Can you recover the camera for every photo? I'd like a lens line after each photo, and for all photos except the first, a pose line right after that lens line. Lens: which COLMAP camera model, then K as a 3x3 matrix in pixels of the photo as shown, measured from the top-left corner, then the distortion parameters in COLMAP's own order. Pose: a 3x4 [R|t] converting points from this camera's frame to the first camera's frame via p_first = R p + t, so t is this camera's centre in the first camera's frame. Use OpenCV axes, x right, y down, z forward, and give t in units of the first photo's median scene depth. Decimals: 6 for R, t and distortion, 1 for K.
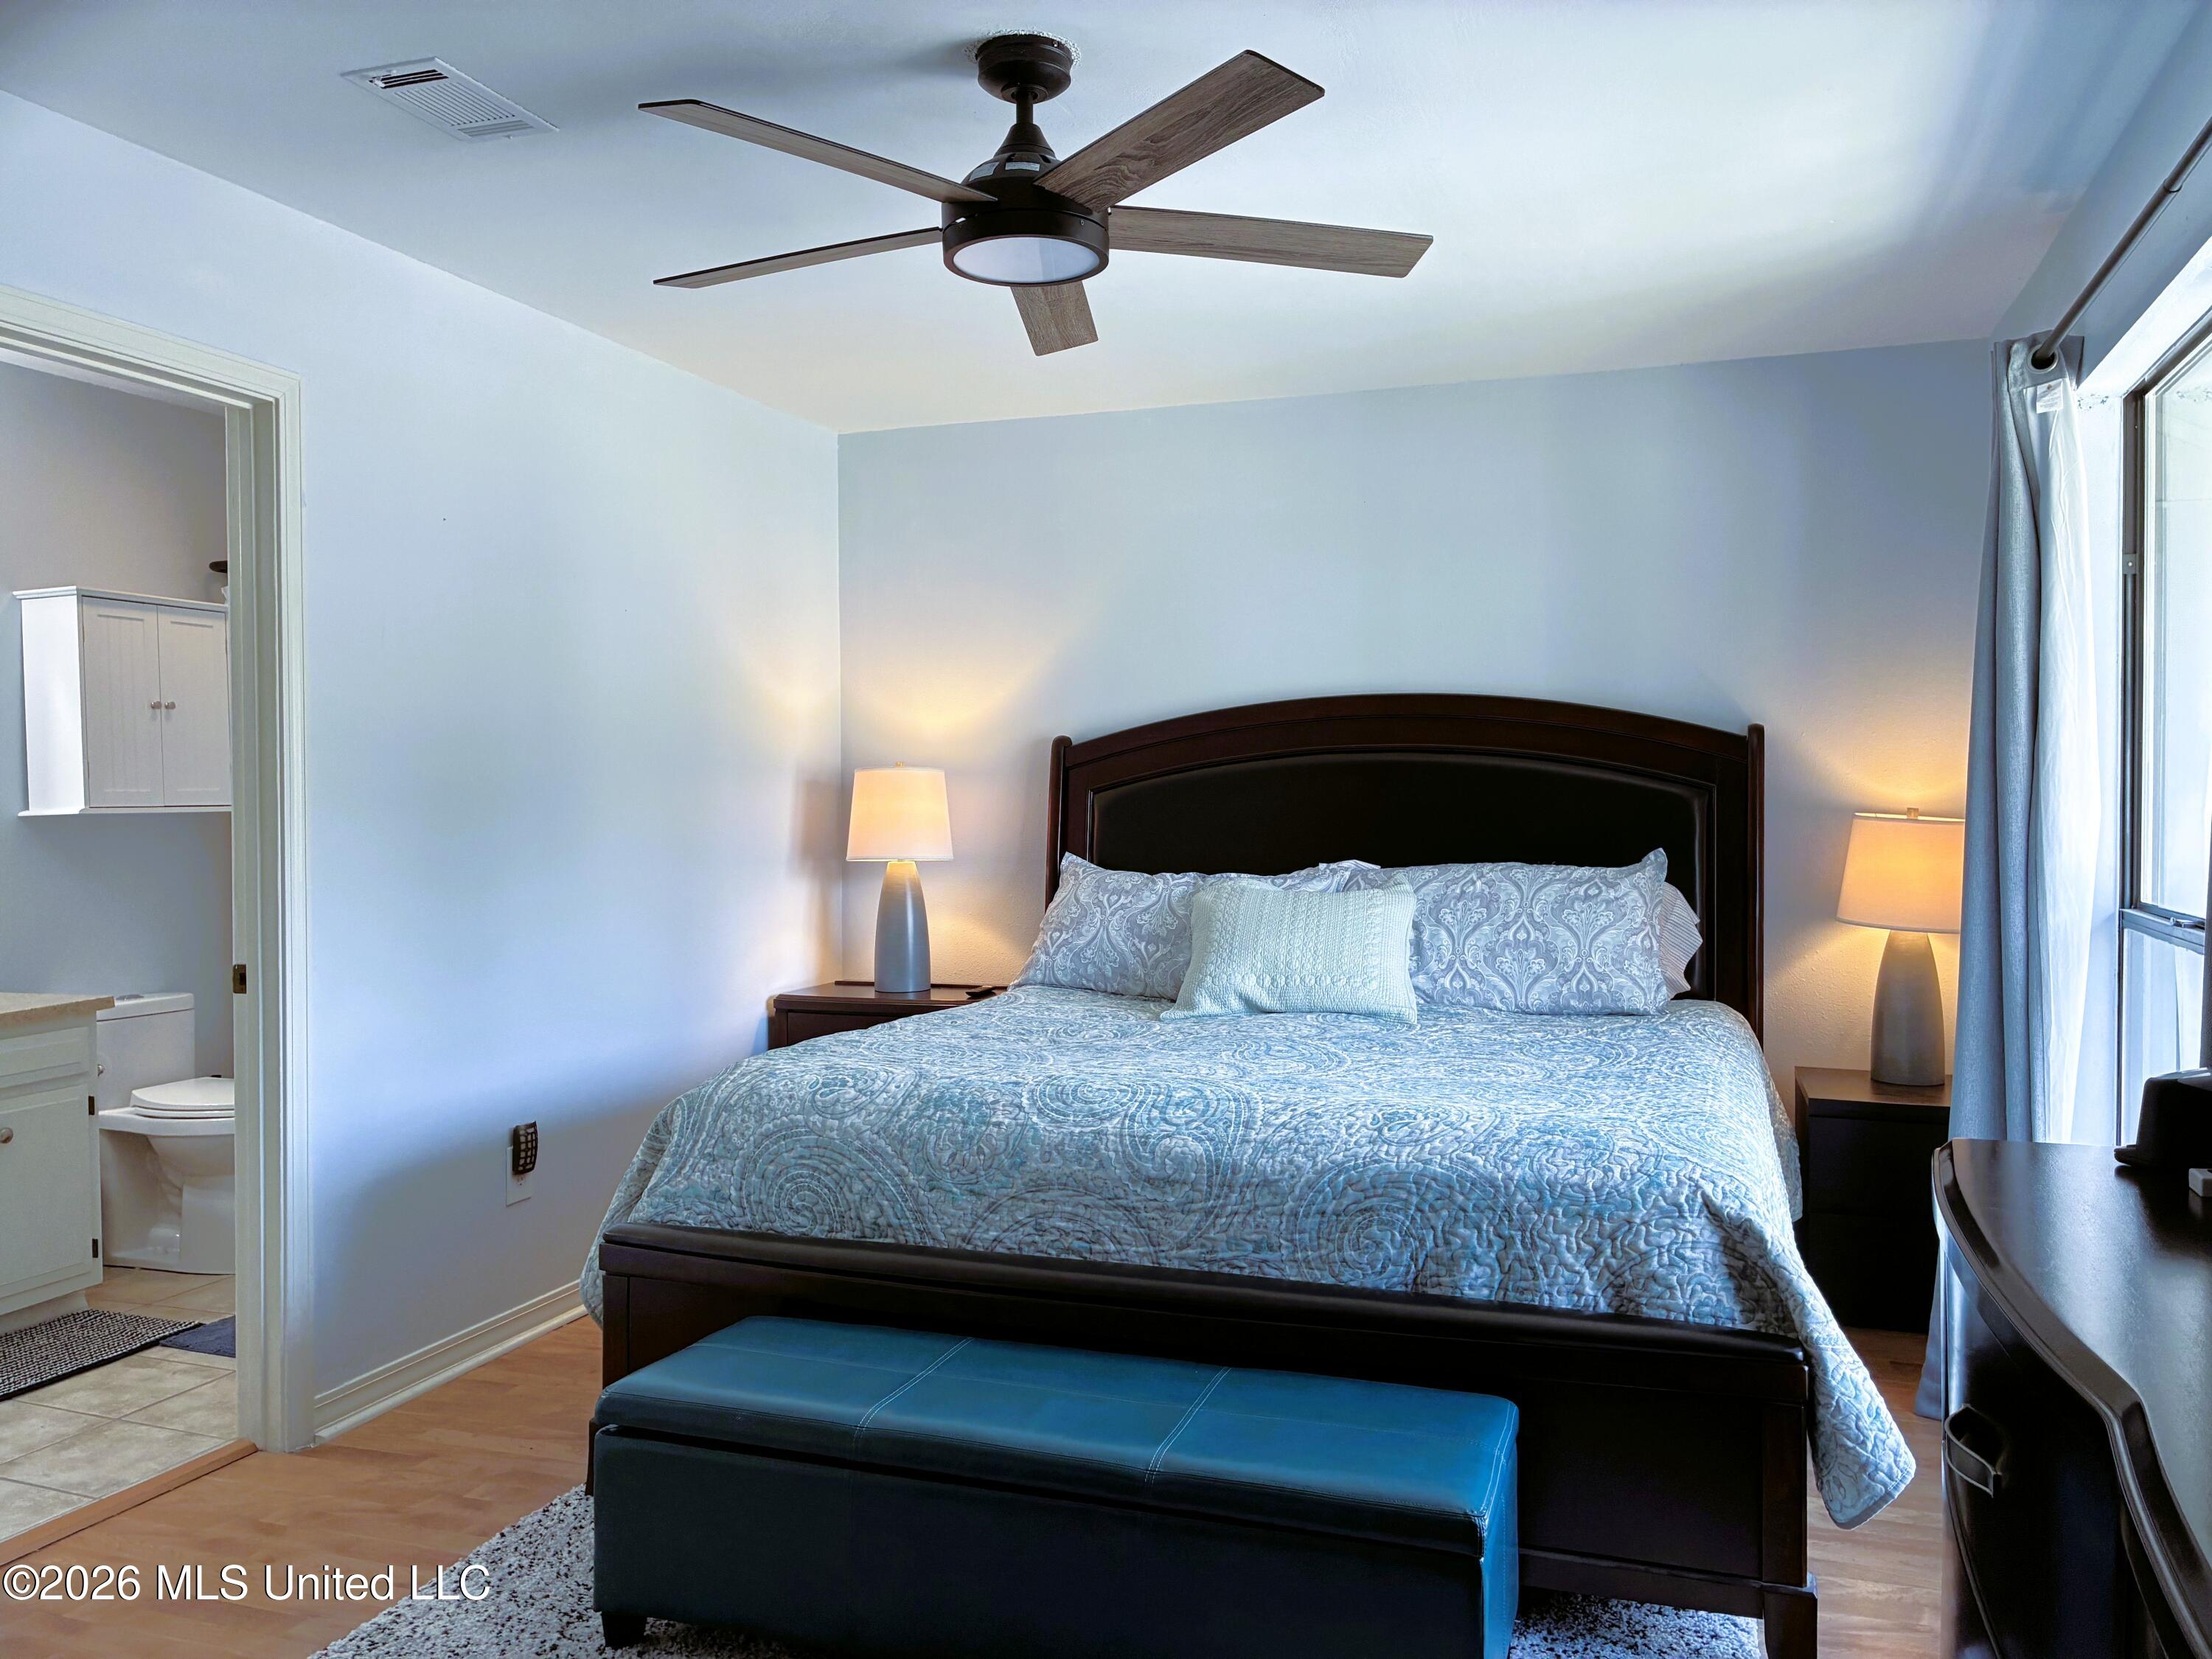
lens RADIAL K [[1707.7, 0, 1108.9], [0, 1707.7, 825.2], [0, 0, 1]] dist [0.046543, -0.020640]
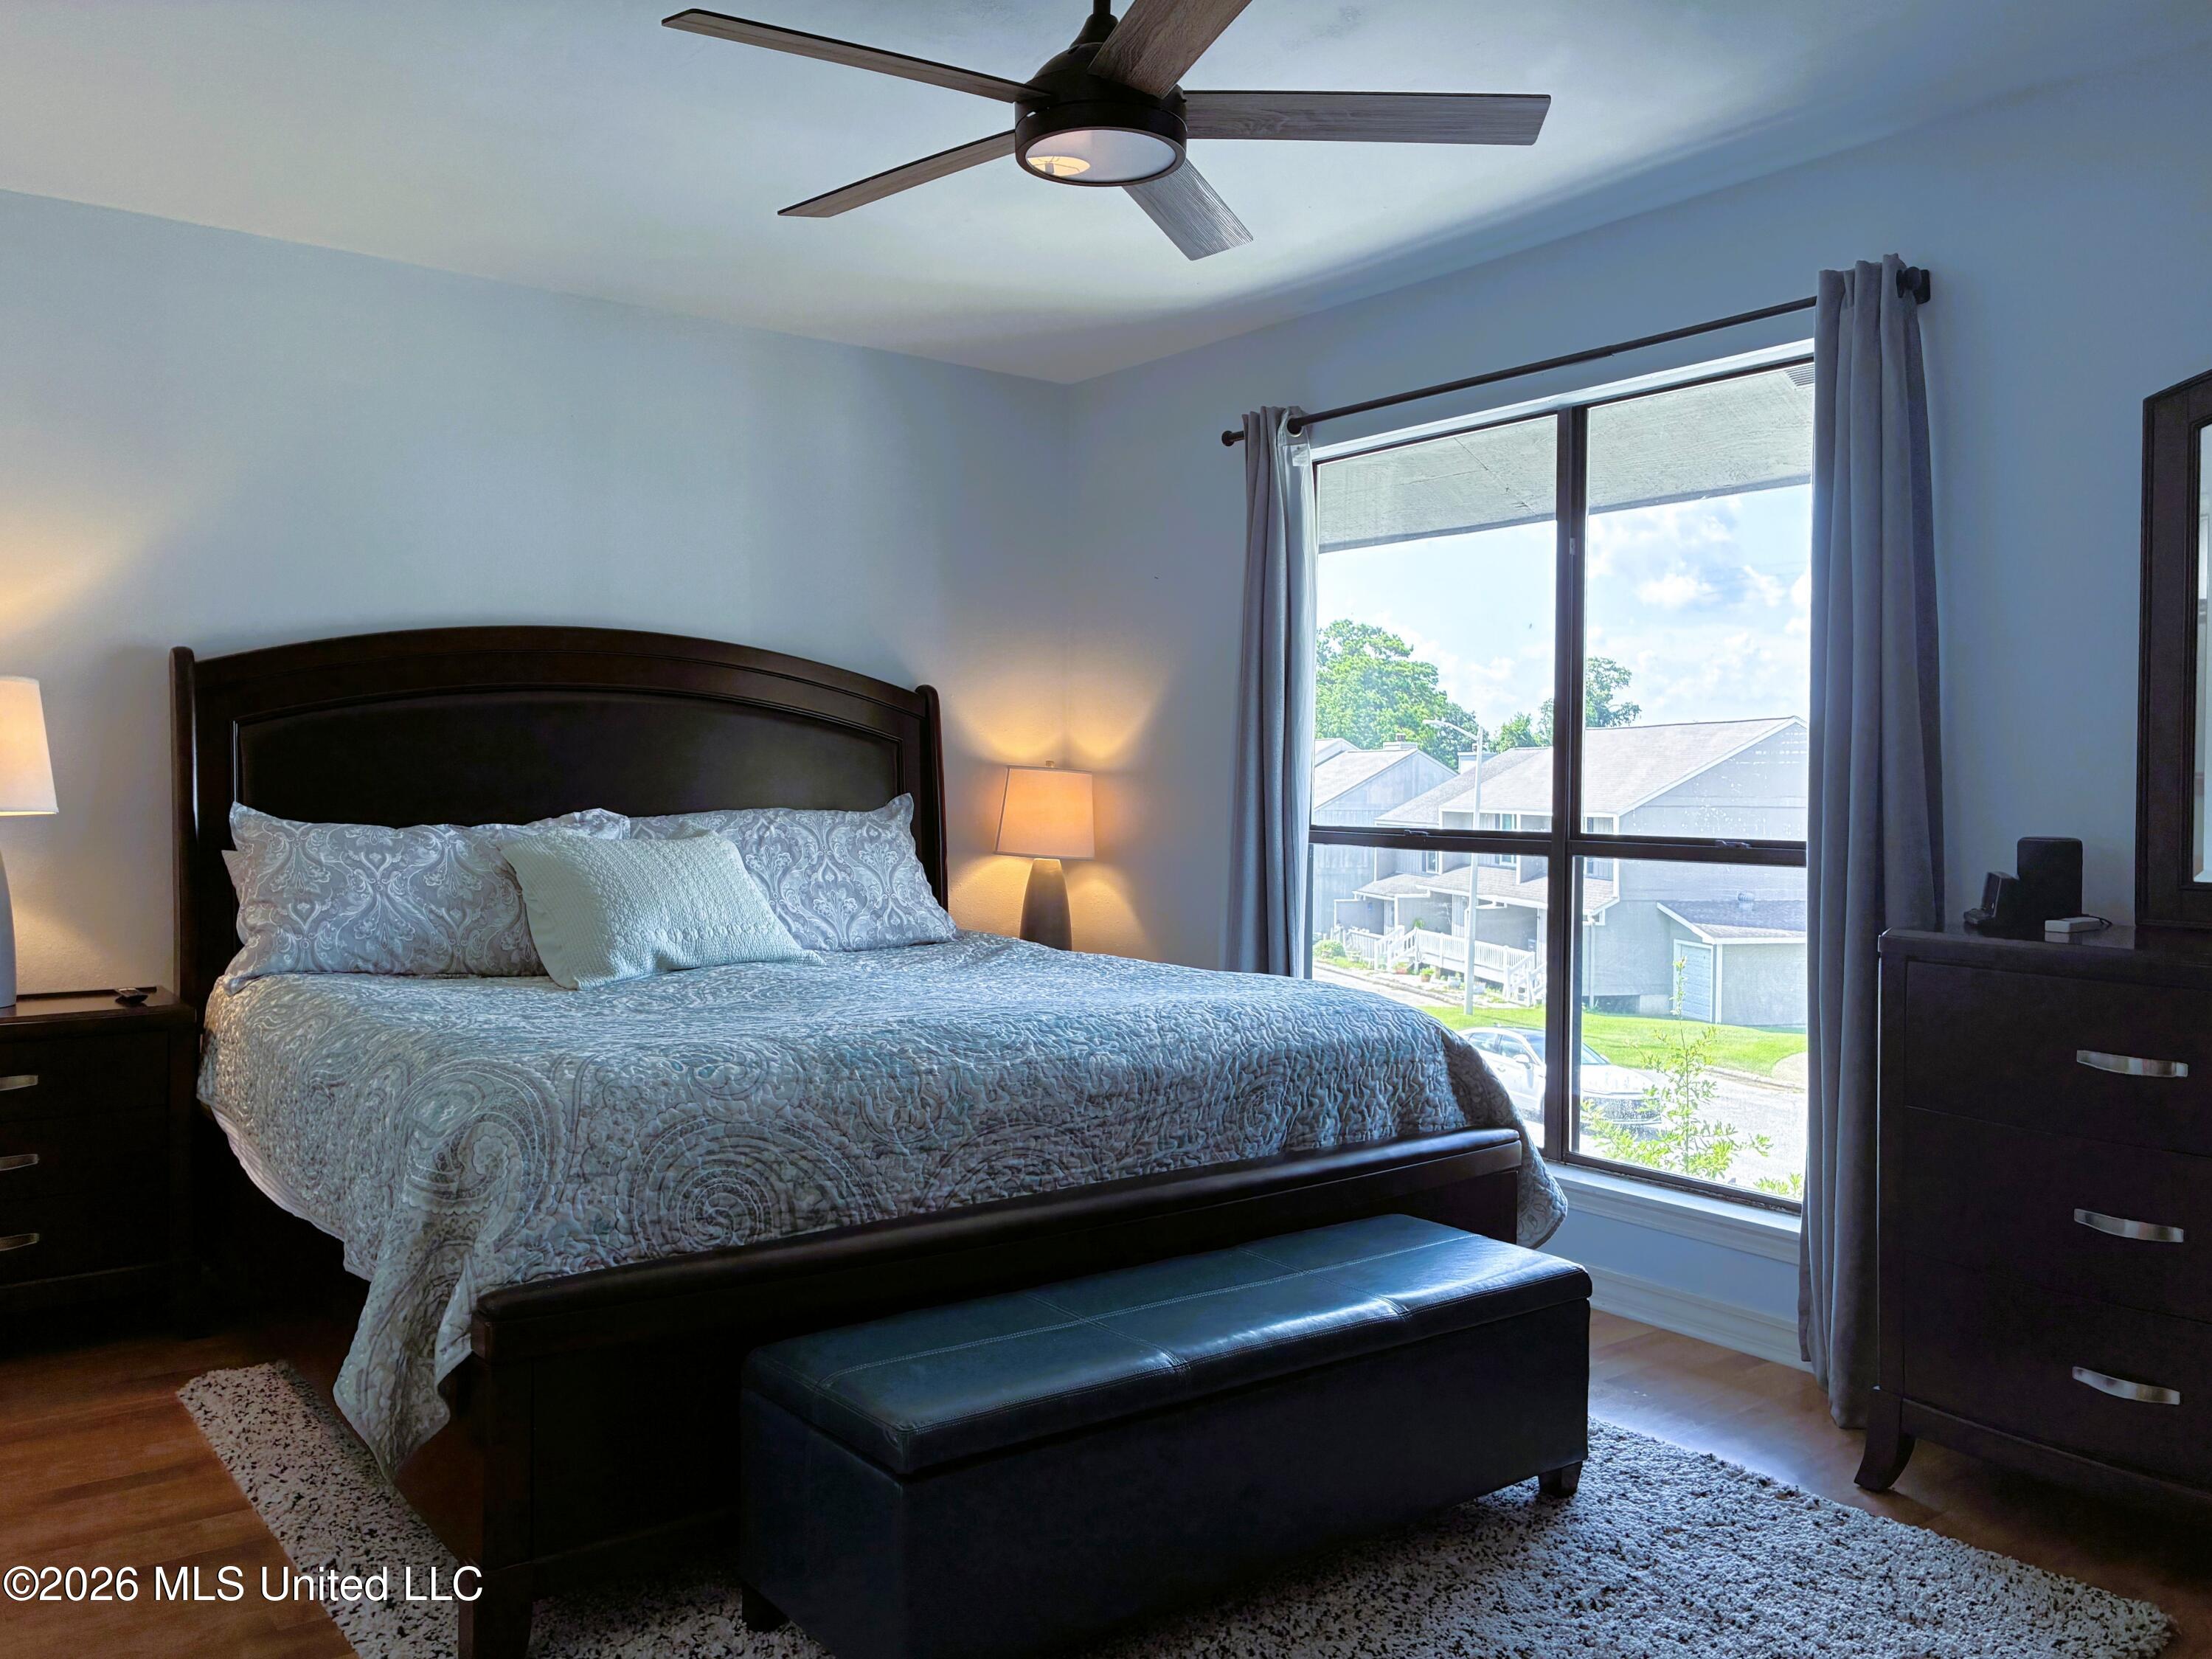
lens RADIAL K [[1707.8, 0, 1193.1], [0, 1707.8, 799.7], [0, 0, 1]] dist [0.046543, -0.020640]
pose [[0.554658, -0.002830, 0.832074, -0.724257], [0.007861, 0.999967, -0.001839, 0.031756], [-0.832041, 0.007562, 0.554662, 0.364746]]
